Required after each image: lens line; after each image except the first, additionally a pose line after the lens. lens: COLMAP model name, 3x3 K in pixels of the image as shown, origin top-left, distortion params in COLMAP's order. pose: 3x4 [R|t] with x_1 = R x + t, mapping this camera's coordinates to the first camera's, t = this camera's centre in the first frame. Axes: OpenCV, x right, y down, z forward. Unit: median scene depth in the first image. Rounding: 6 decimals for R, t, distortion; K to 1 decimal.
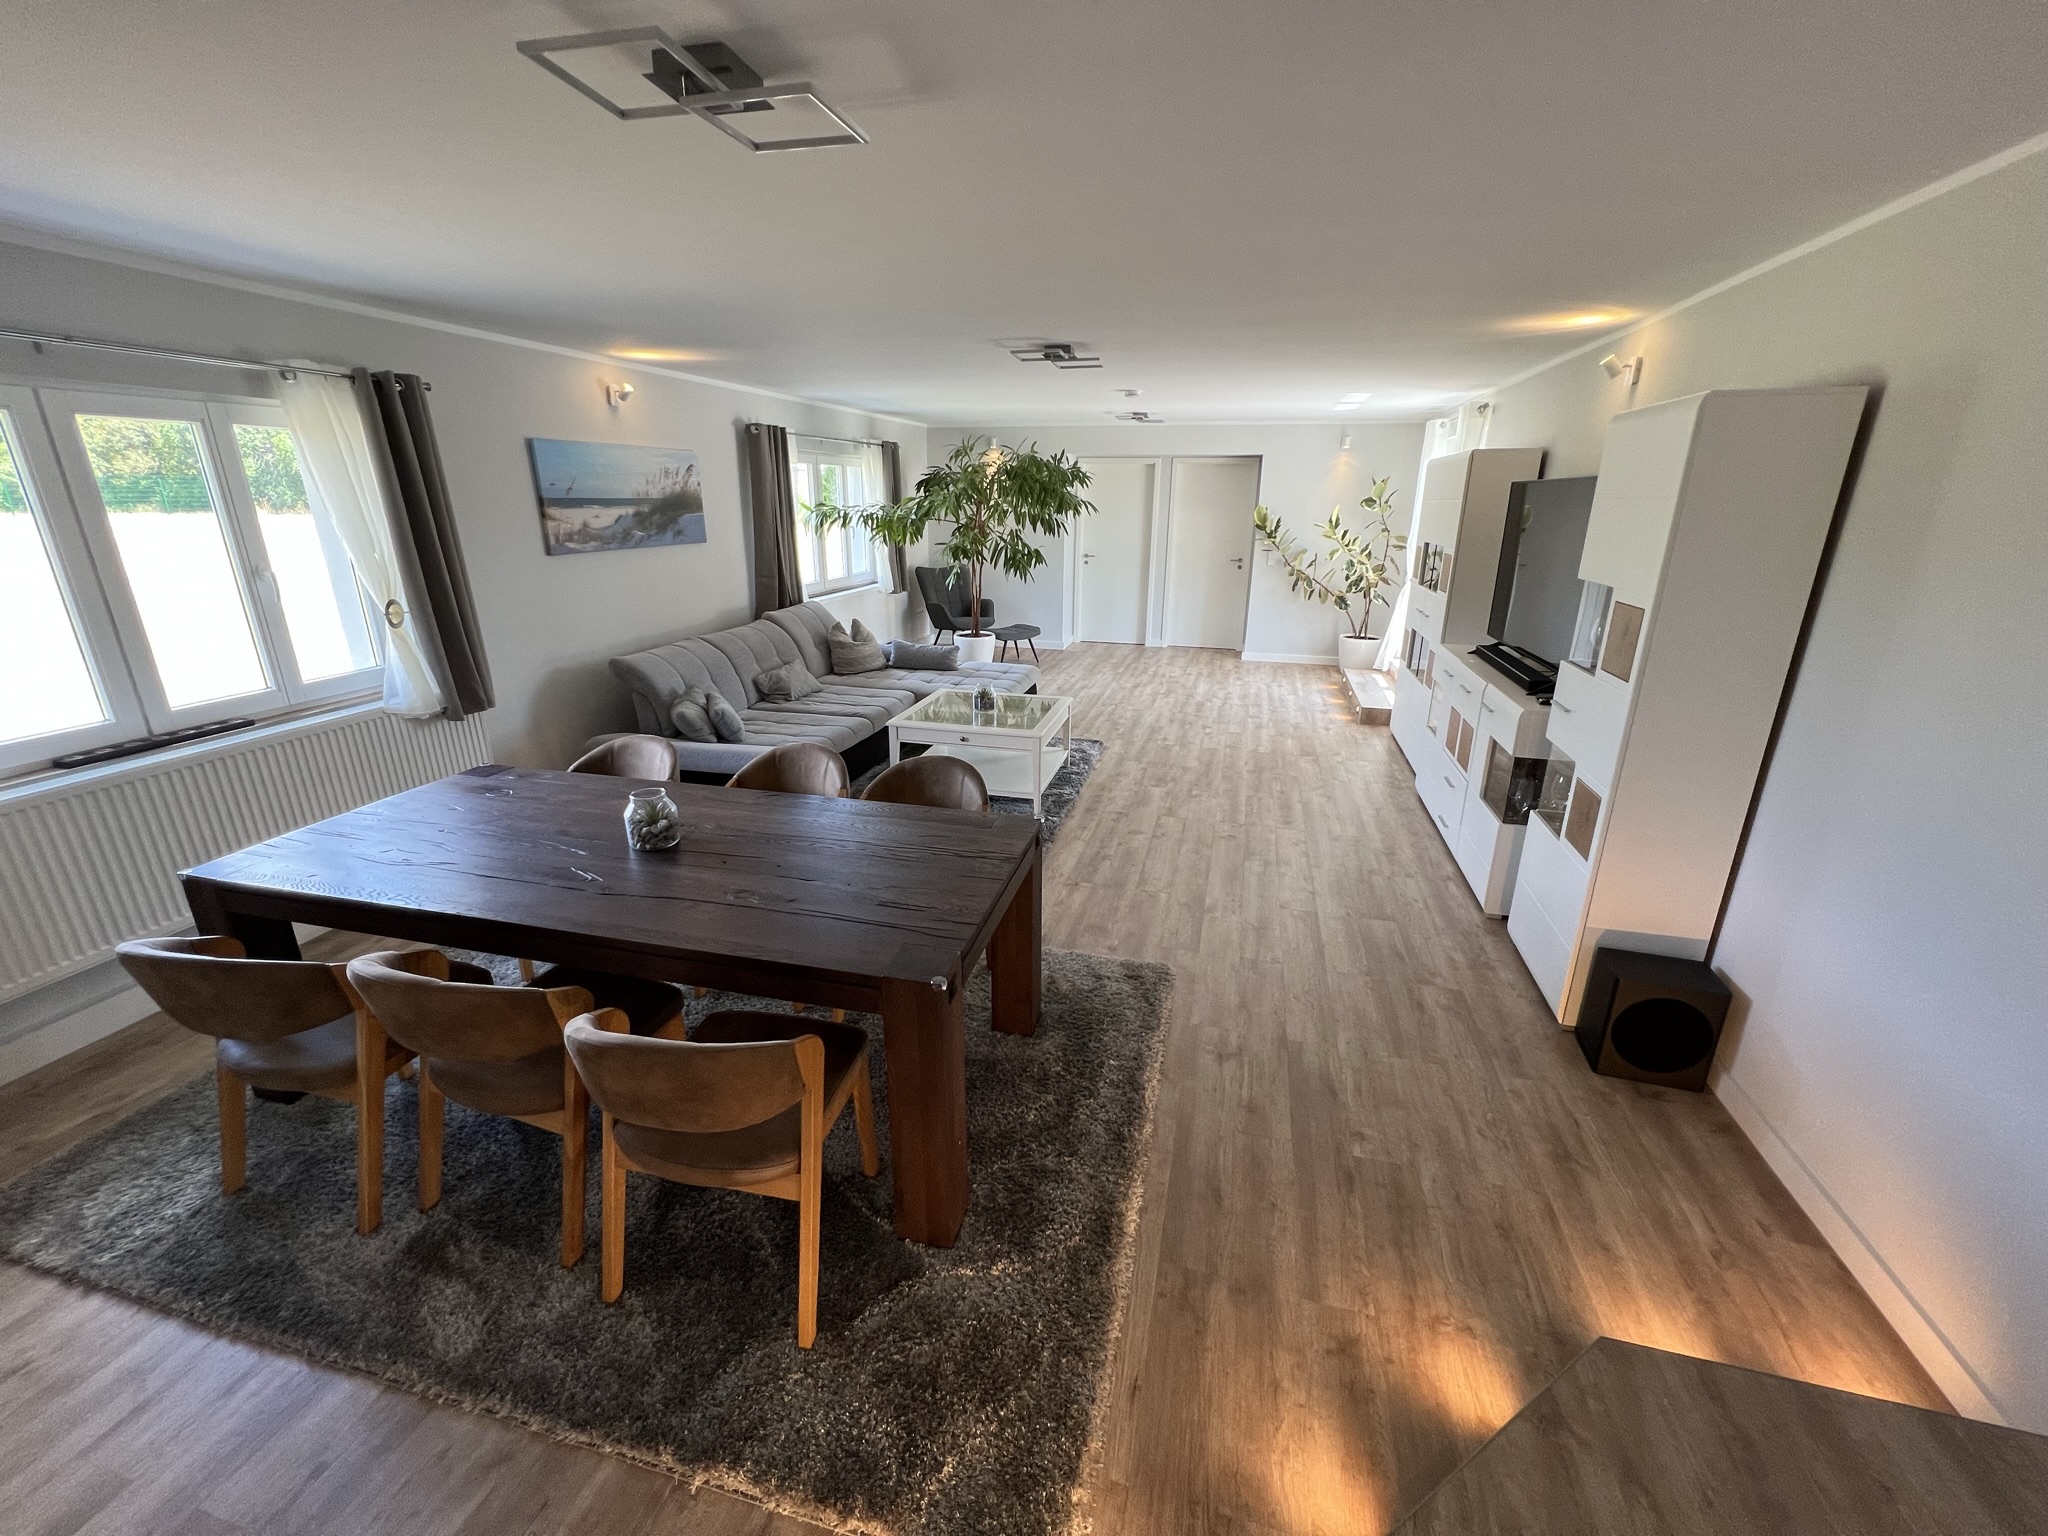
lens RADIAL K [[818.3, 0, 1015.1], [0, 818.3, 761.7], [0, 0, 1]] dist [-0.013574, -0.000006]
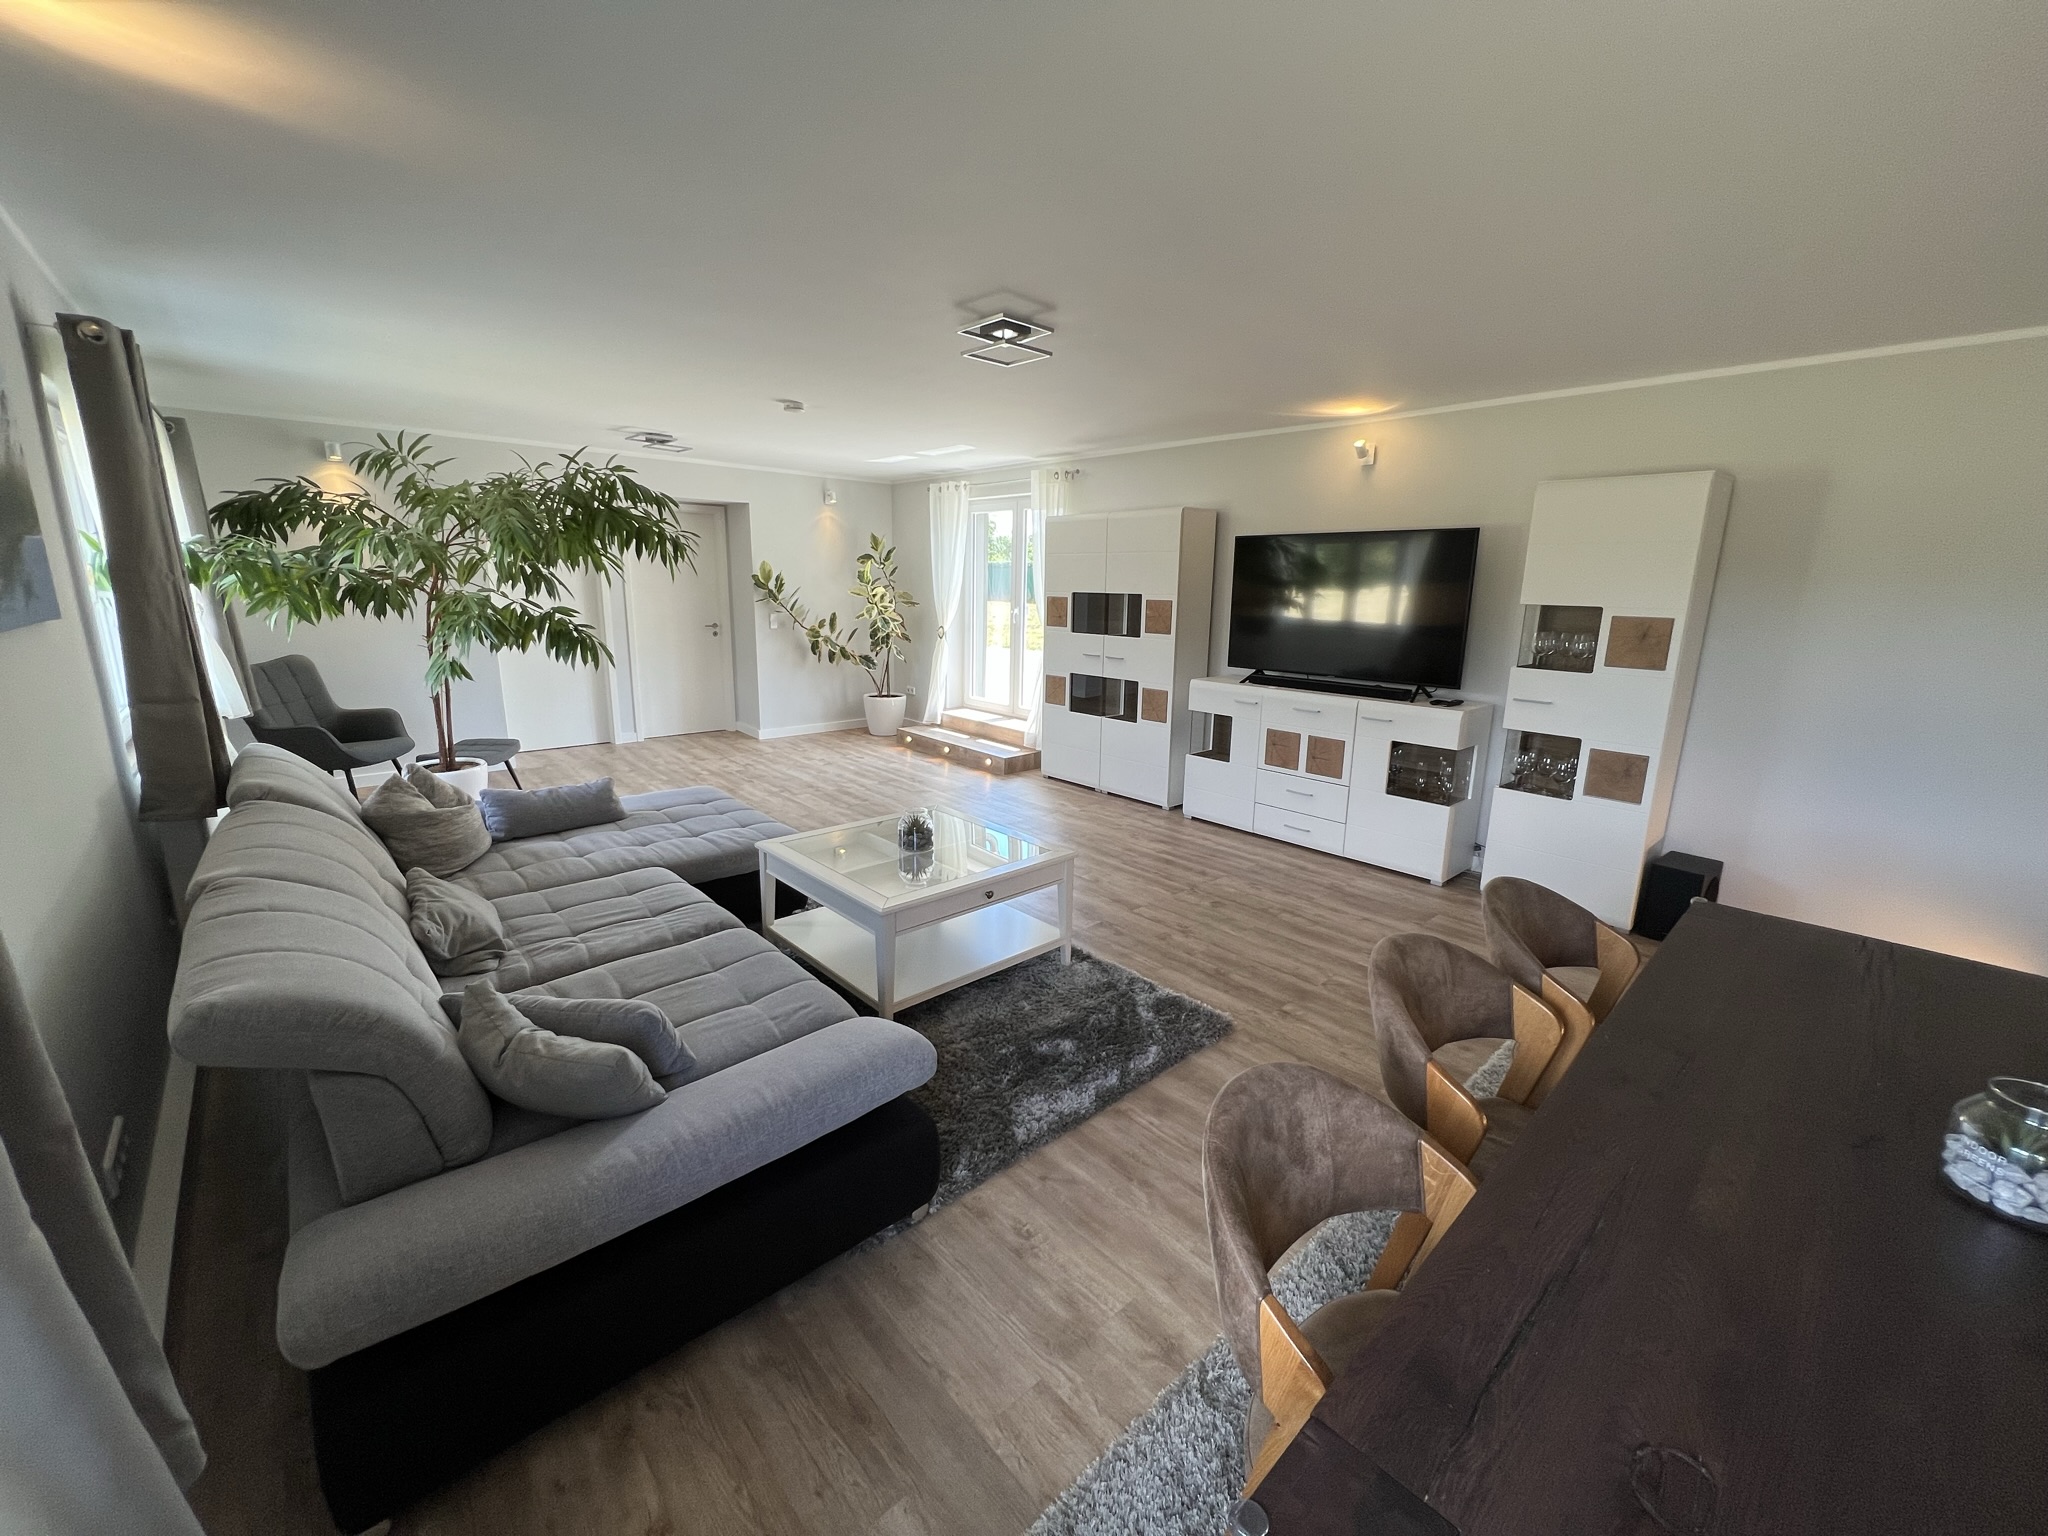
lens RADIAL K [[818.3, 0, 1018.9], [0, 818.3, 765.9], [0, 0, 1]] dist [-0.013574, -0.000006]
pose [[0.544166, -0.183177, 0.818737, -0.464238], [0.244680, 0.968101, 0.053970, -0.129259], [-0.802506, 0.170960, 0.571627, 0.500512]]
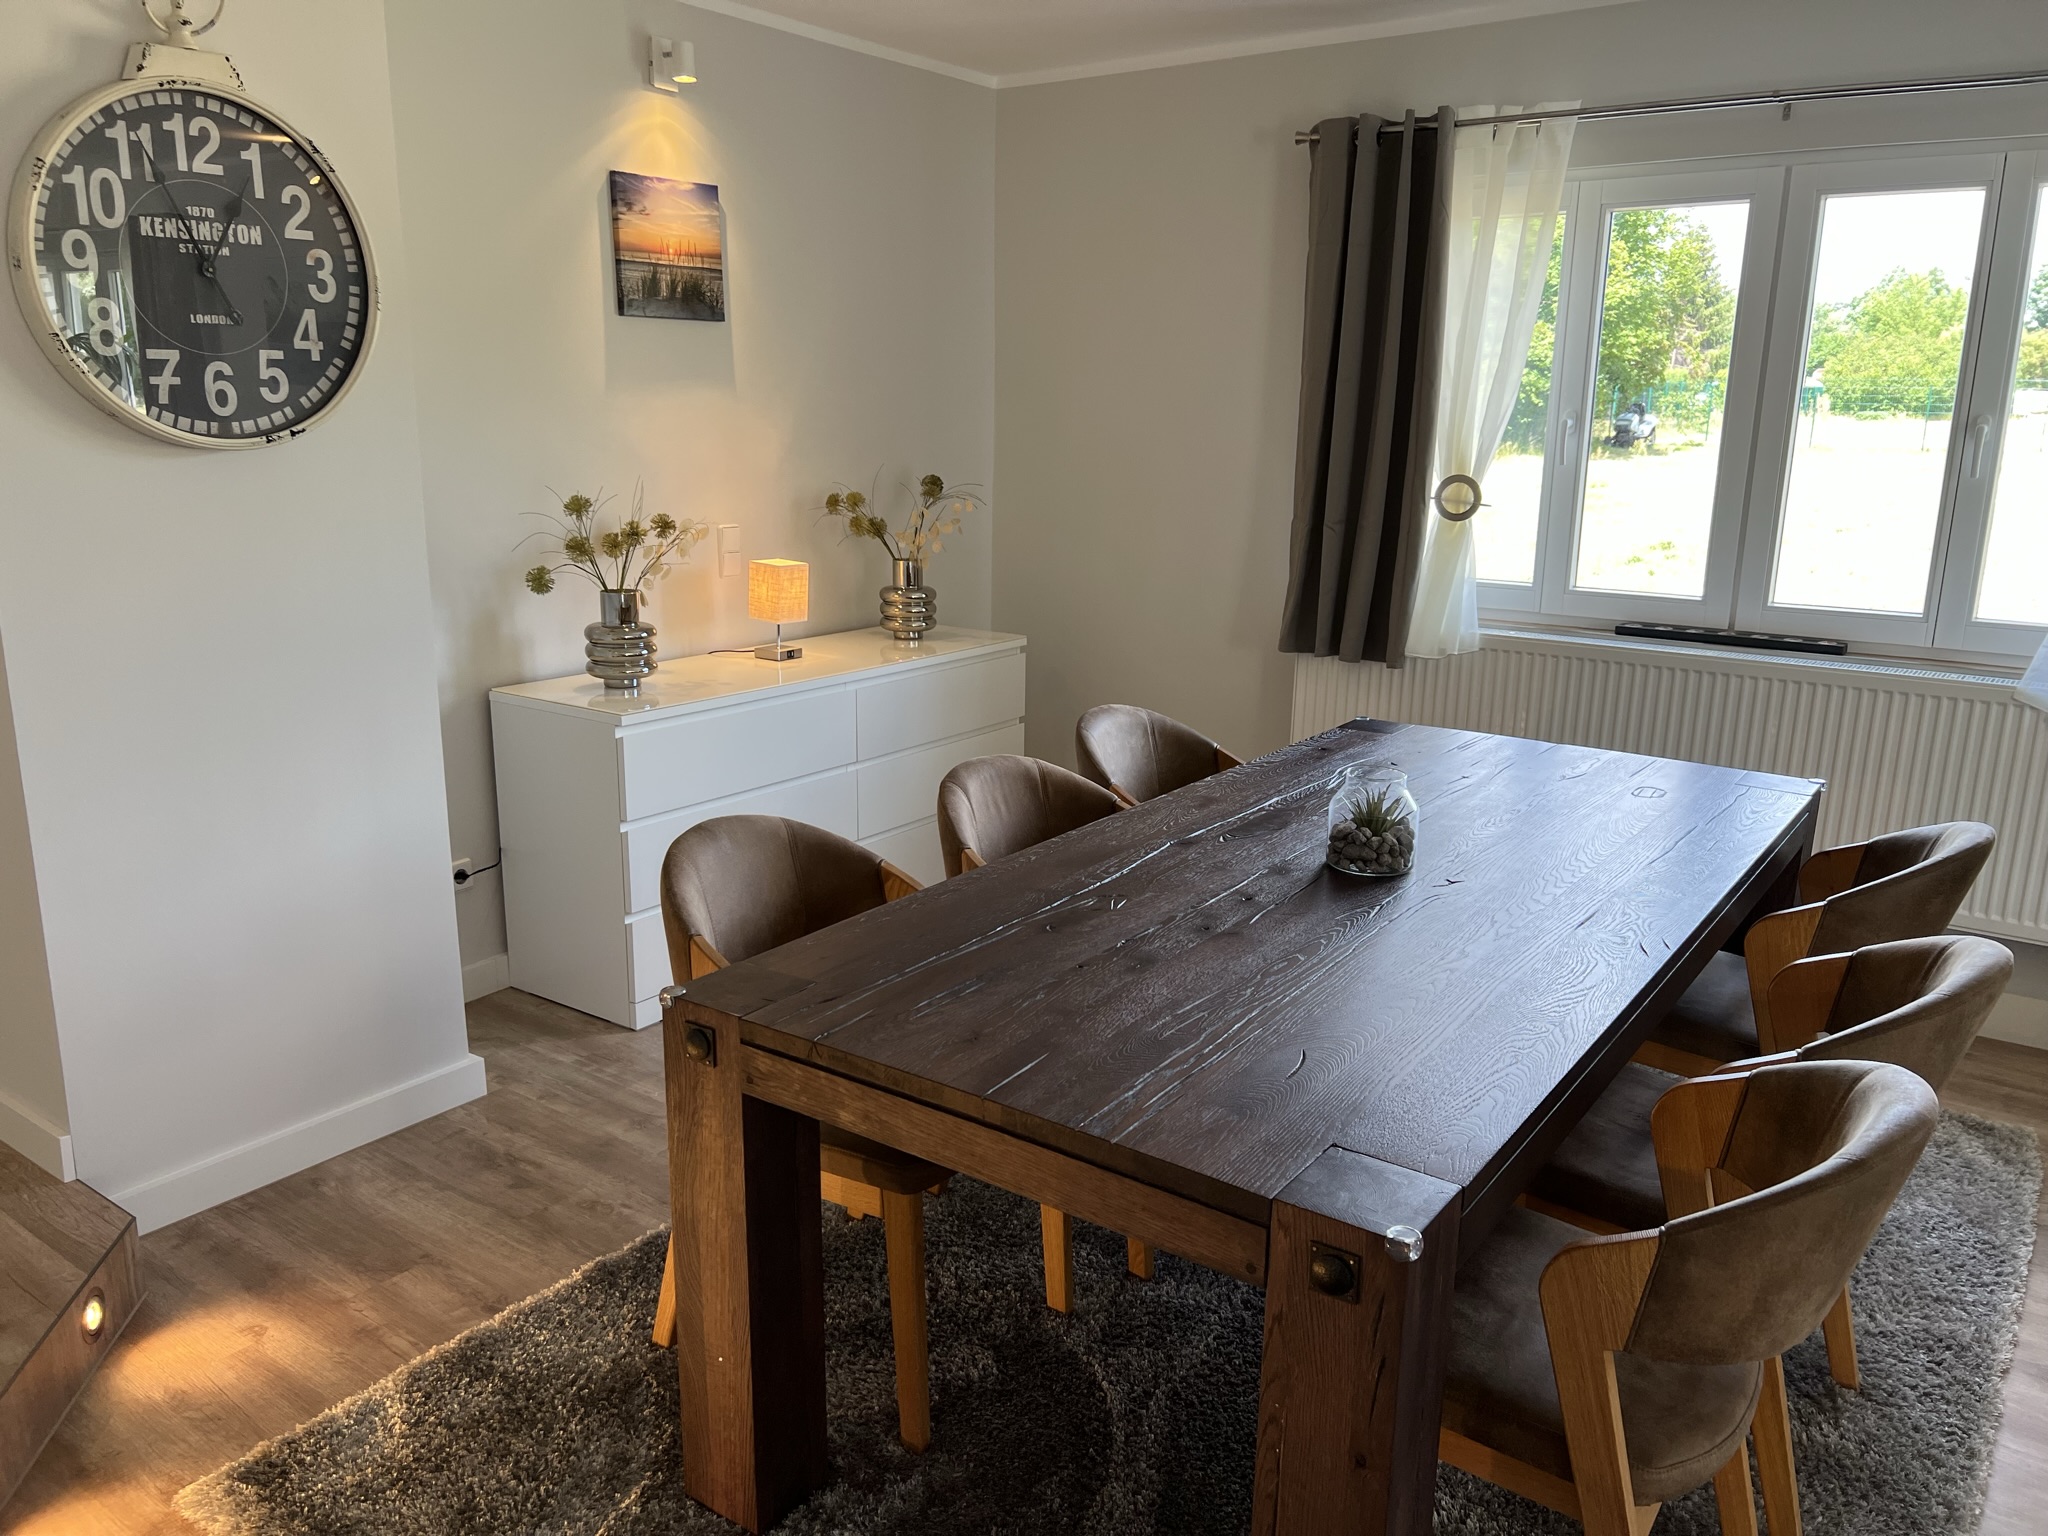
lens RADIAL K [[1547.4, 0, 1032.5], [0, 1547.4, 770.0], [0, 0, 1]] dist [0.033418, -0.030595]
pose [[-0.355073, 0.218187, -0.909020, 0.251915], [-0.302503, 0.893249, 0.332563, -0.105052], [0.884542, 0.393066, -0.251166, 0.451172]]
